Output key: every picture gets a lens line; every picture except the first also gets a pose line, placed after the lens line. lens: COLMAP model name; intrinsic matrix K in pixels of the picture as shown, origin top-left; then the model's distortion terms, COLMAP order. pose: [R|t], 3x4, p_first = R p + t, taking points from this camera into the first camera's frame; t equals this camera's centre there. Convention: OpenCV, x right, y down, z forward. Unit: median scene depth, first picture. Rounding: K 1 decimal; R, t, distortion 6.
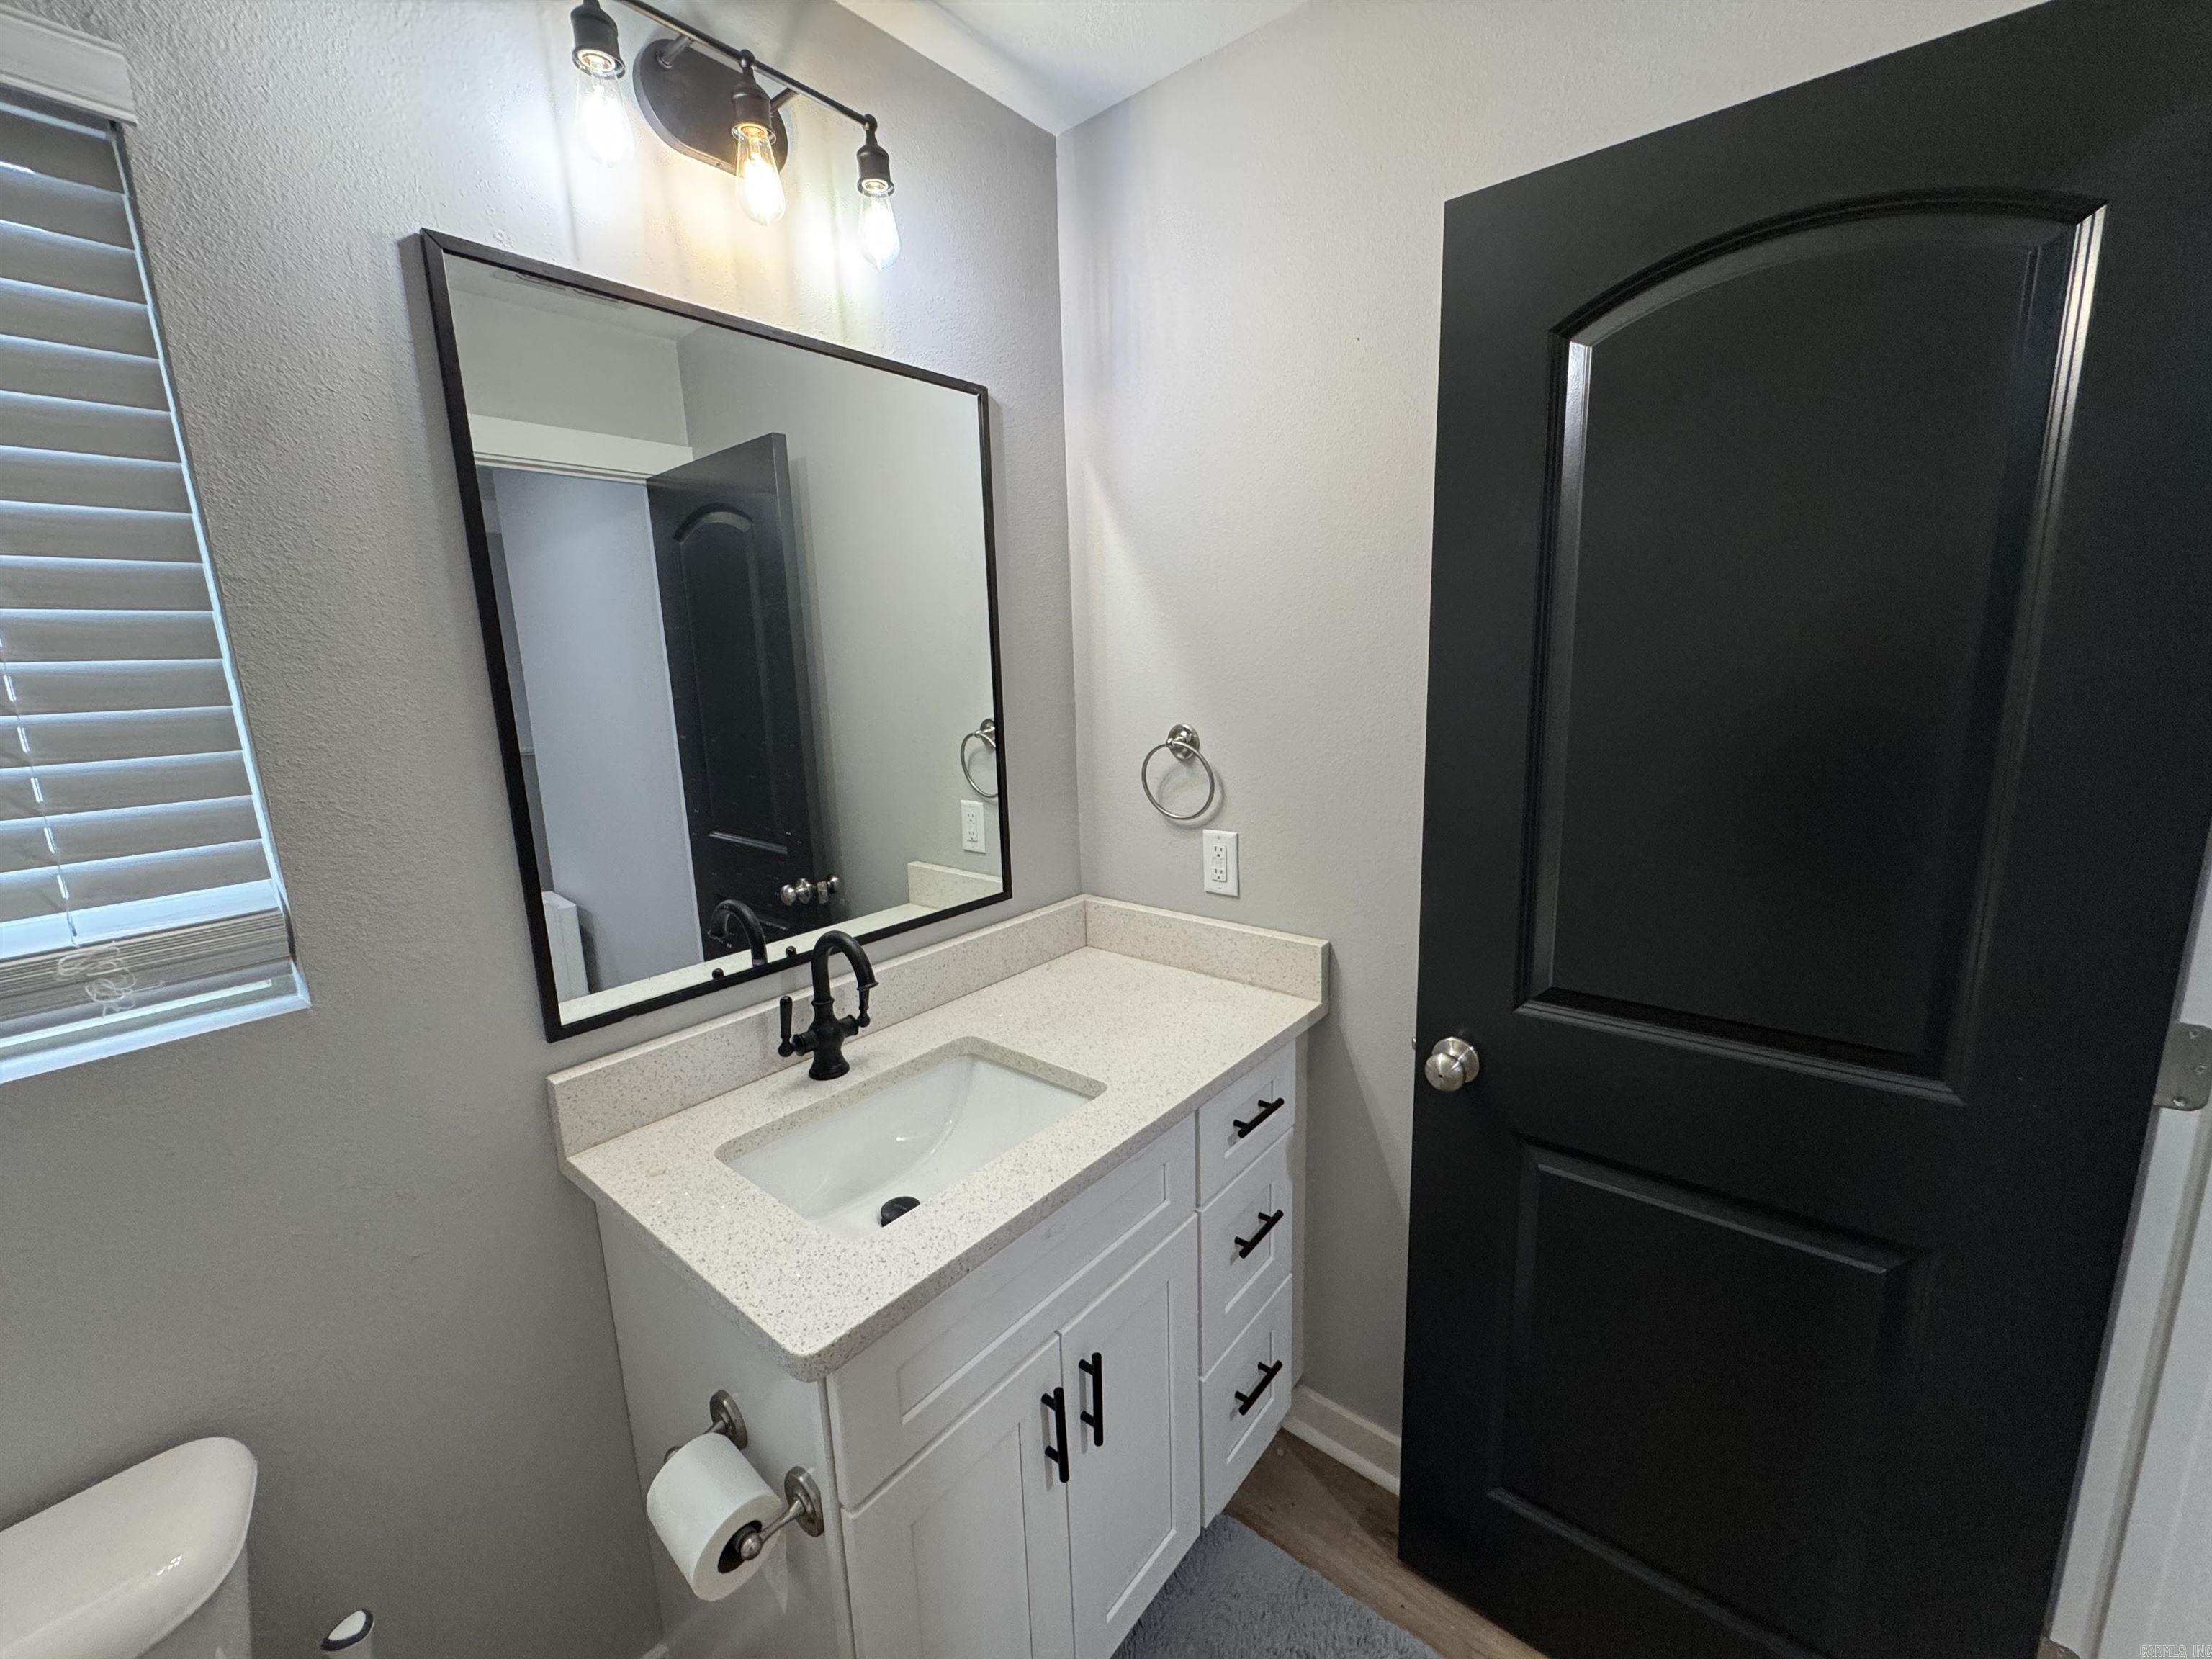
lens RADIAL K [[886.1, 0, 1108.7], [0, 886.1, 825.2], [0, 0, 1]] dist [-0.000356, 0.000168]
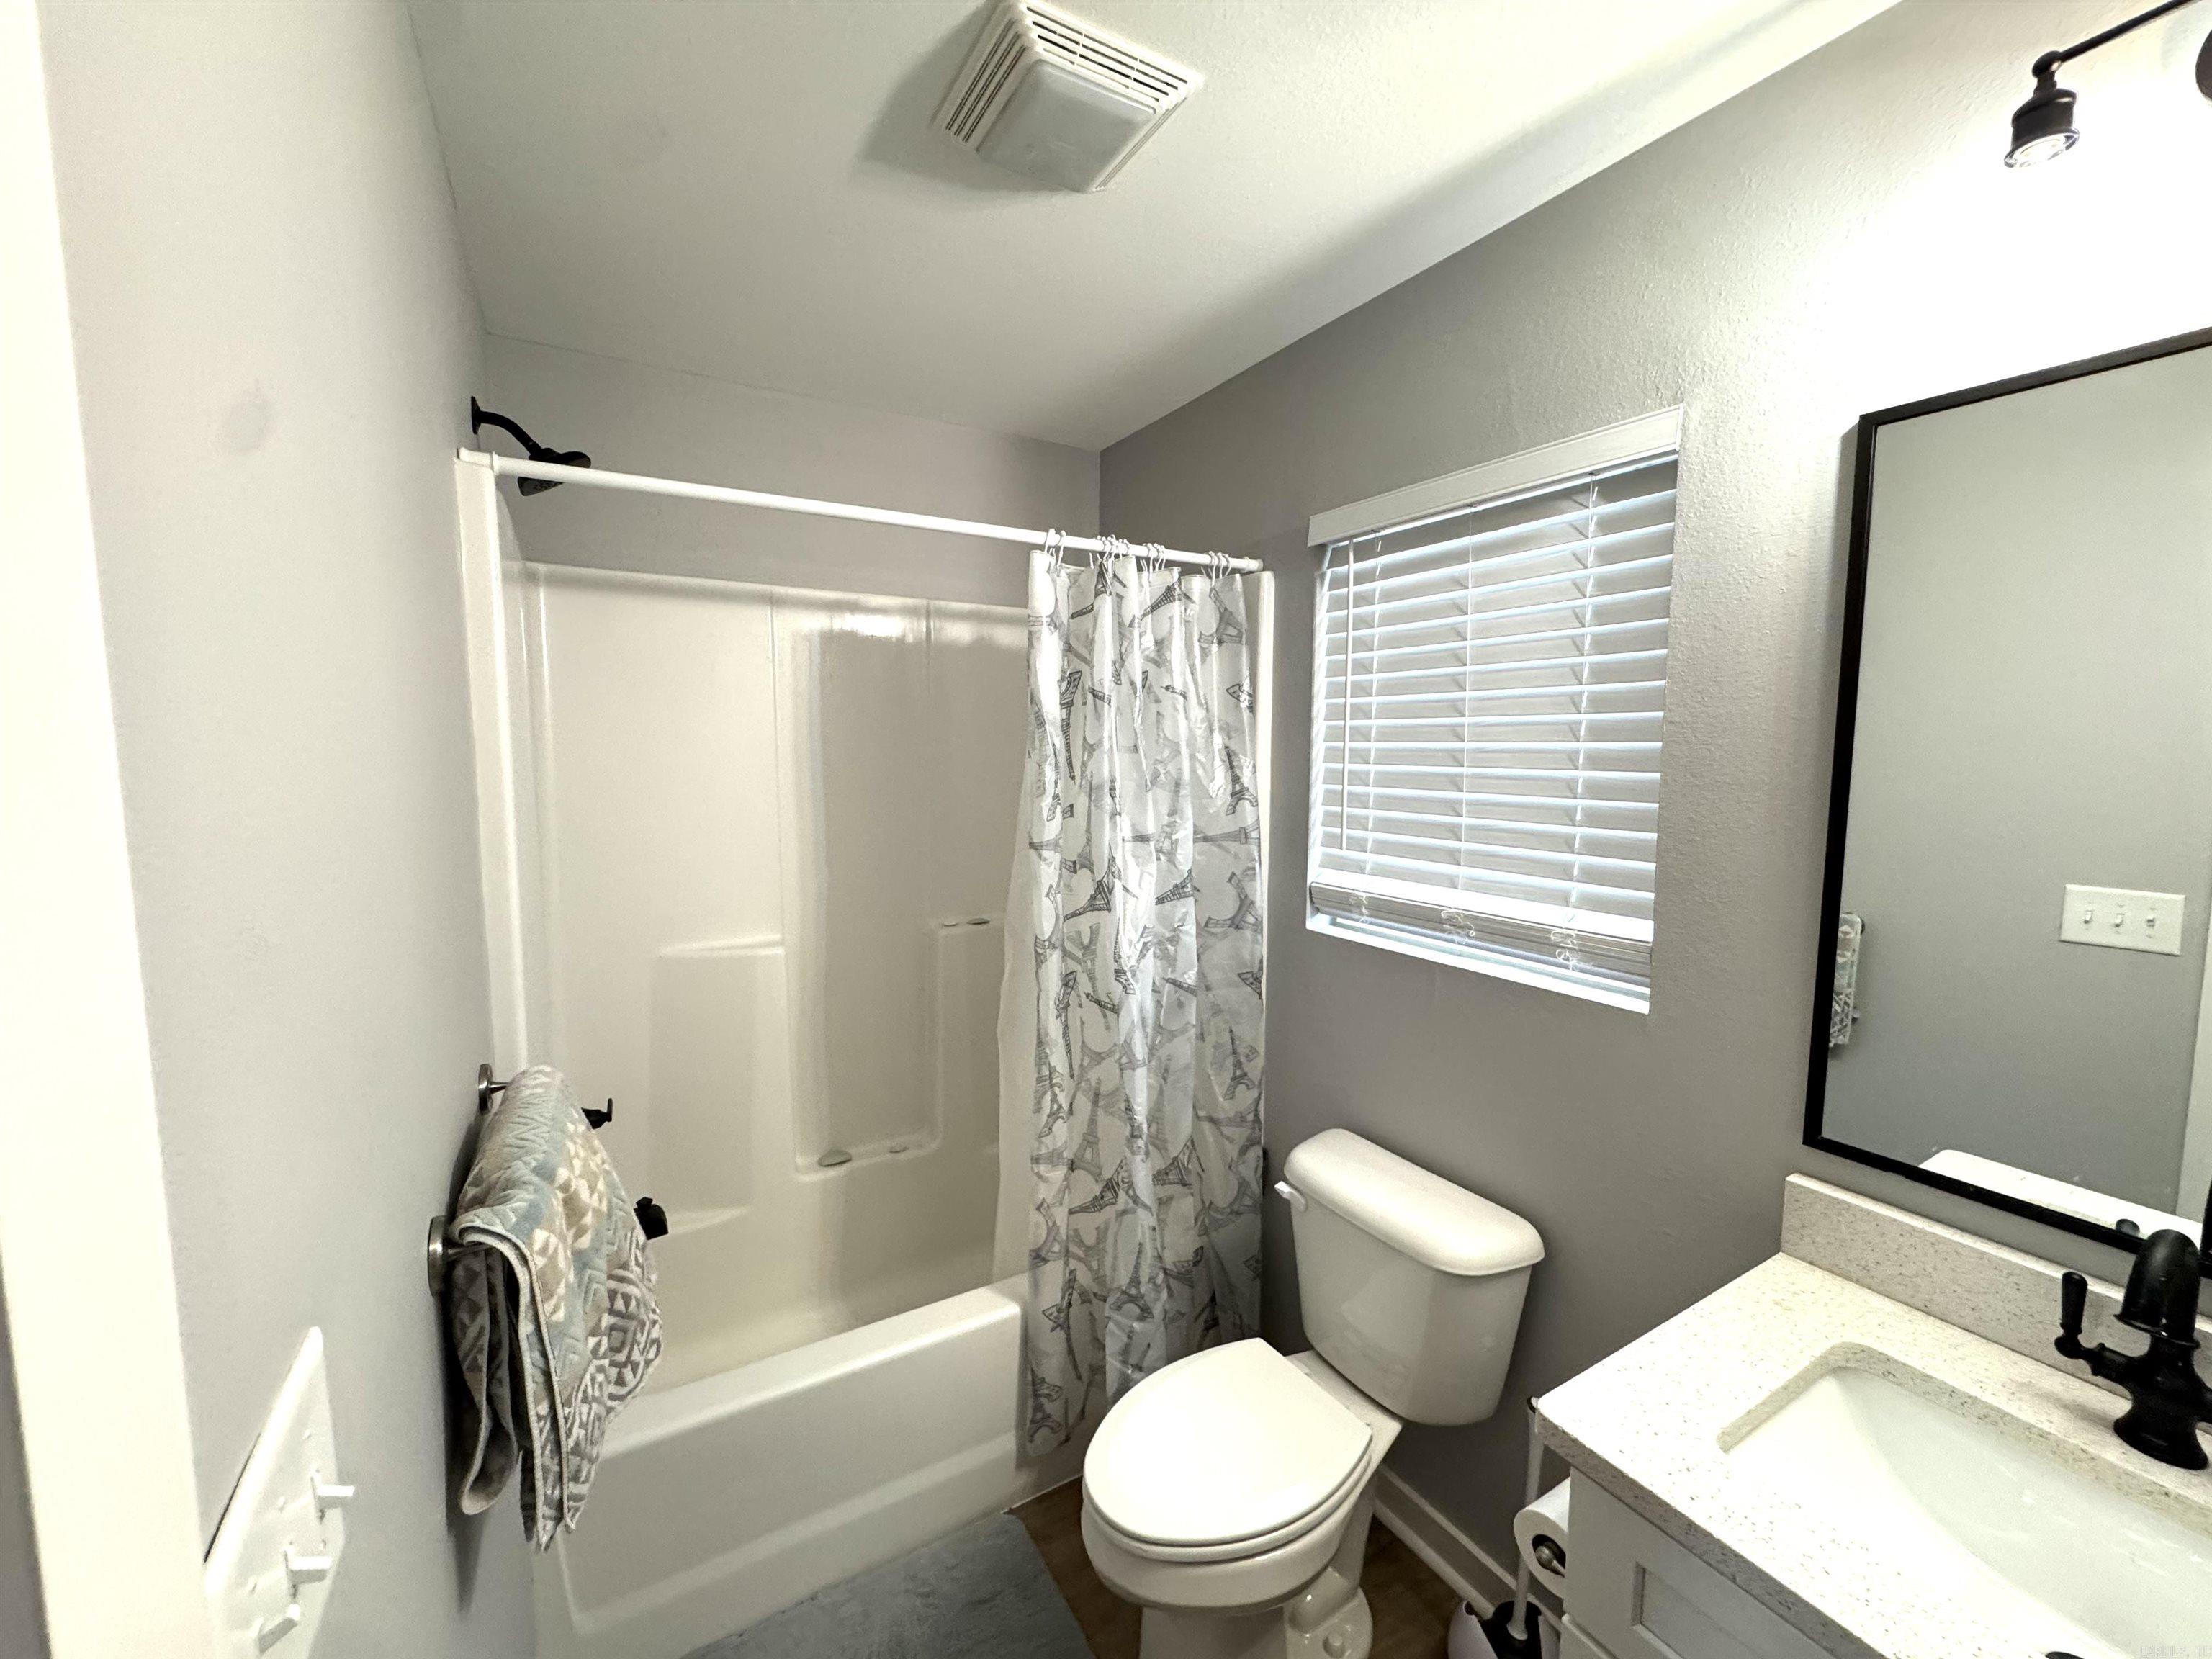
lens RADIAL K [[889.4, 0, 1106.0], [0, 889.4, 829.5], [0, 0, 1]] dist [0.000128, 0.000053]
pose [[-0.336516, 0.122349, -0.933696, 0.480314], [-0.169562, 0.967444, 0.187884, -0.141741], [0.926286, 0.221546, -0.304815, 0.389595]]
